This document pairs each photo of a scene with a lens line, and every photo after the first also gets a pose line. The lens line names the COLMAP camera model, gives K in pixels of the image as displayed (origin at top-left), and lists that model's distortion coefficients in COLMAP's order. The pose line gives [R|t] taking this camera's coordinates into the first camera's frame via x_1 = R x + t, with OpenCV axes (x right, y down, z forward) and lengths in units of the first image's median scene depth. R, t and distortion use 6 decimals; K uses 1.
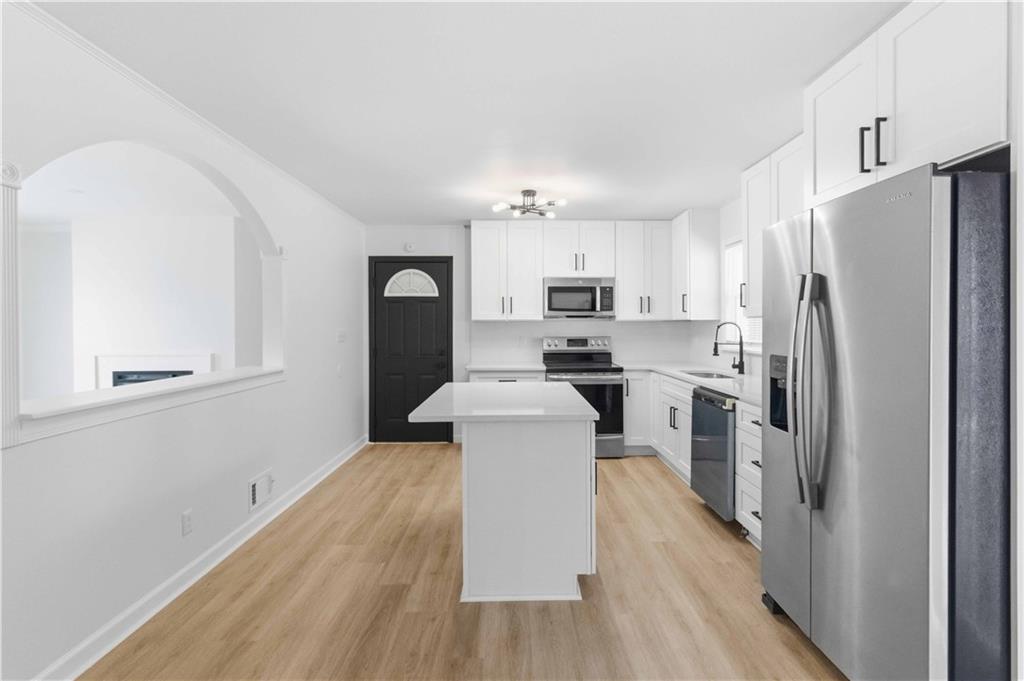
lens RADIAL K [[478.1, 0, 514.4], [0, 478.1, 325.5], [0, 0, 1]] dist [-0.001317, 0.000197]
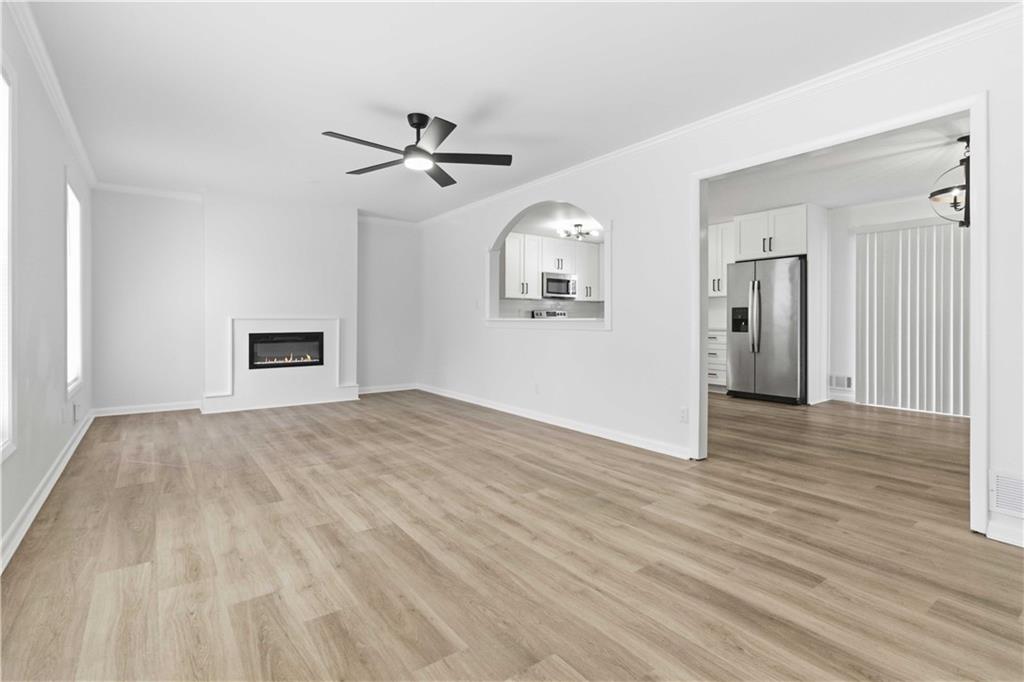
lens RADIAL K [[495.7, 0, 514.9], [0, 495.7, 319.2], [0, 0, 1]] dist [-0.000193, 0.000035]
pose [[0.807990, 0.005745, 0.589169, -0.996127], [-0.004073, 0.999983, -0.004166, 0.064478], [-0.589183, 0.000967, 0.807999, -0.285478]]
